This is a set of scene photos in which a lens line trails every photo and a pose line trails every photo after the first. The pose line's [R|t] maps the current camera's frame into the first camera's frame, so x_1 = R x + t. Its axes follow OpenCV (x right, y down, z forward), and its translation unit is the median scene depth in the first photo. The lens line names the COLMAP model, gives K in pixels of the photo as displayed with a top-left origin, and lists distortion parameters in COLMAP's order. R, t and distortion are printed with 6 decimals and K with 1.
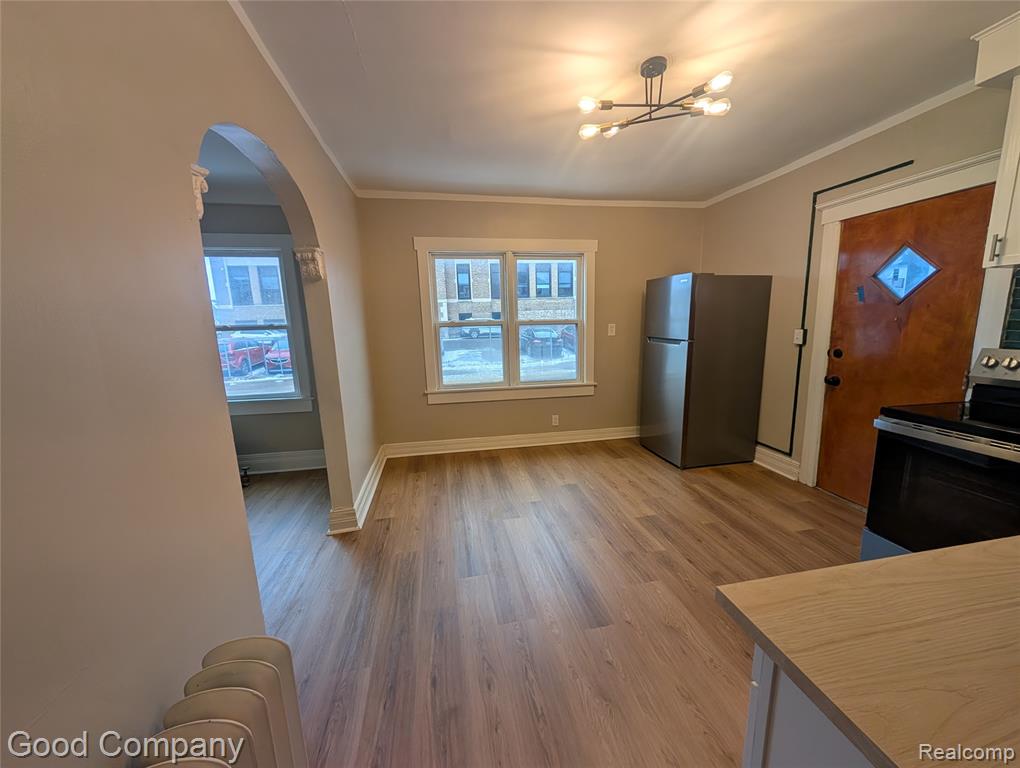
lens RADIAL K [[388.2, 0, 512.3], [0, 388.2, 381.2], [0, 0, 1]] dist [0.003805, 0.000296]
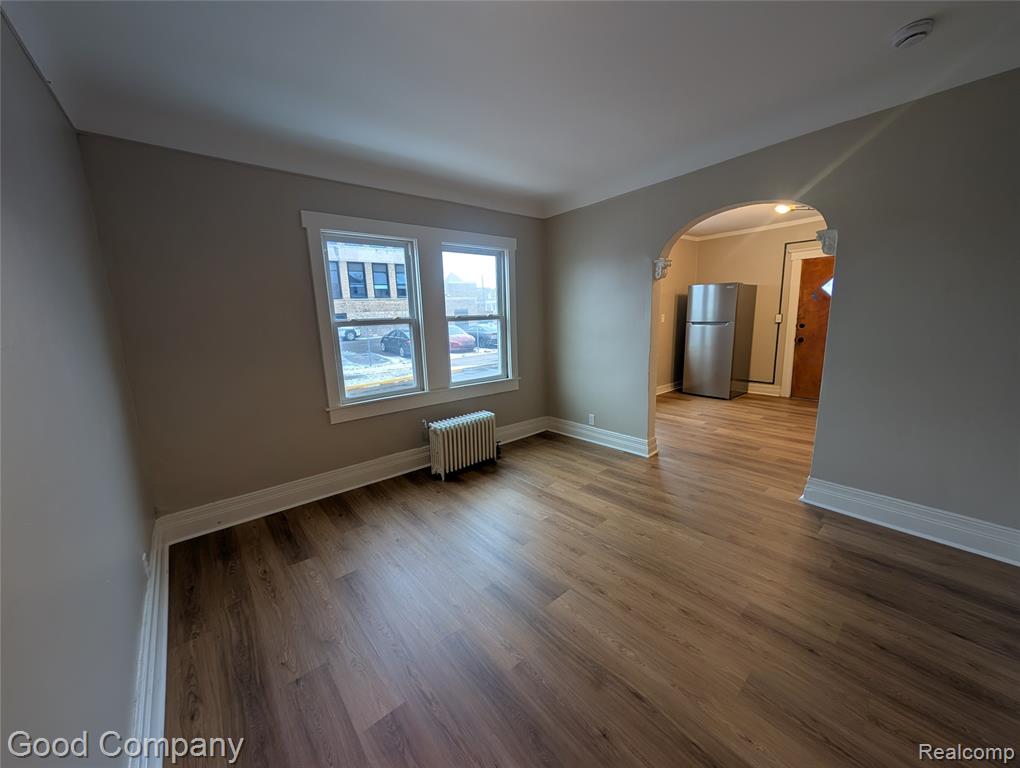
lens RADIAL K [[389.7, 0, 514.3], [0, 389.7, 378.7], [0, 0, 1]] dist [0.000802, 0.000191]
pose [[0.872283, -0.085210, 0.481520, -1.349500], [0.091226, 0.995770, 0.010954, 0.039486], [-0.480417, 0.034372, 0.876366, -0.025582]]
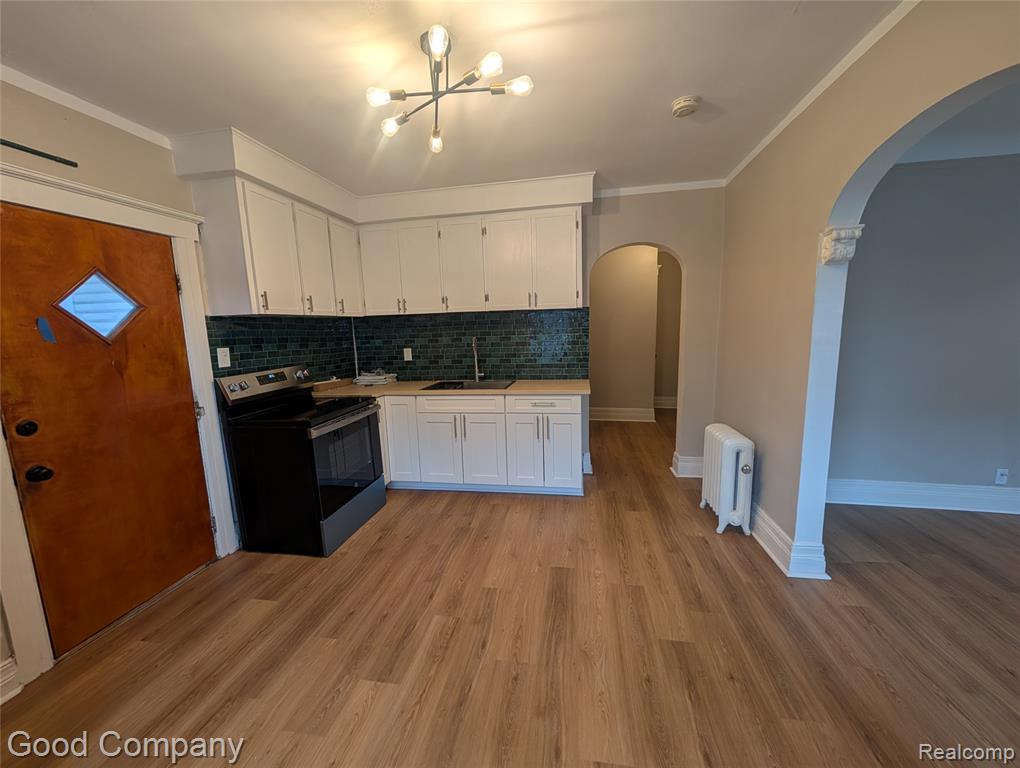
lens RADIAL K [[384.9, 0, 512.4], [0, 384.9, 383.2], [0, 0, 1]] dist [0.001308, 0.000471]
pose [[-0.933087, 0.001838, 0.359646, -0.050771], [0.113109, 0.950746, 0.288596, -0.209643], [-0.341402, 0.309965, -0.887337, 1.181849]]
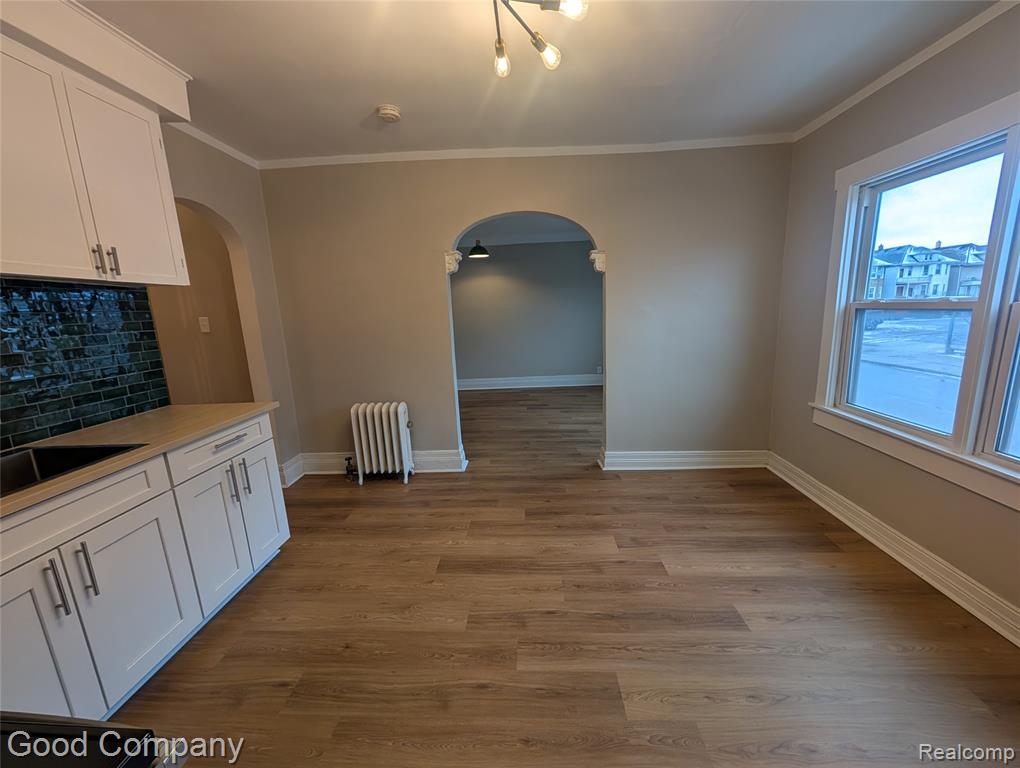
lens RADIAL K [[388.2, 0, 512.3], [0, 388.2, 381.2], [0, 0, 1]] dist [0.003805, 0.000296]
pose [[-0.238050, 0.218916, -0.946260, 0.706014], [-0.118621, 0.960421, 0.252034, -0.156785], [0.963982, 0.172243, -0.202661, 0.803534]]
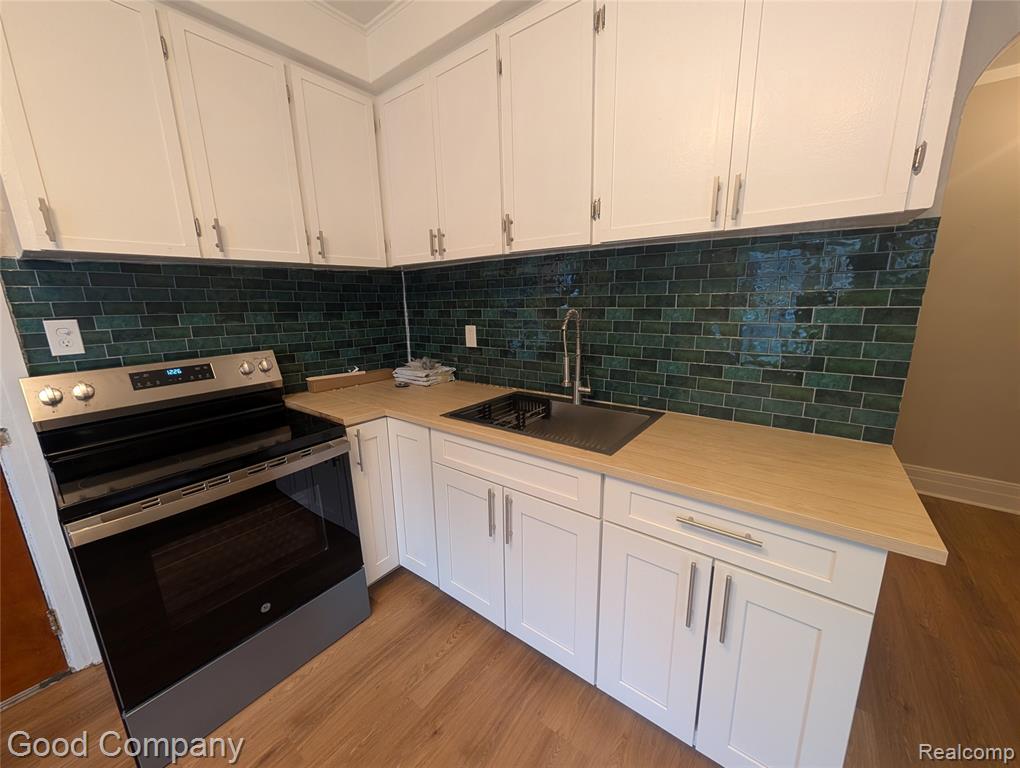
lens RADIAL K [[384.9, 0, 512.4], [0, 384.9, 383.2], [0, 0, 1]] dist [0.001308, 0.000471]
pose [[-0.668761, -0.121228, 0.733527, 0.138002], [0.160879, 0.939646, 0.301967, -0.092028], [-0.725863, 0.319952, -0.608895, 0.535669]]
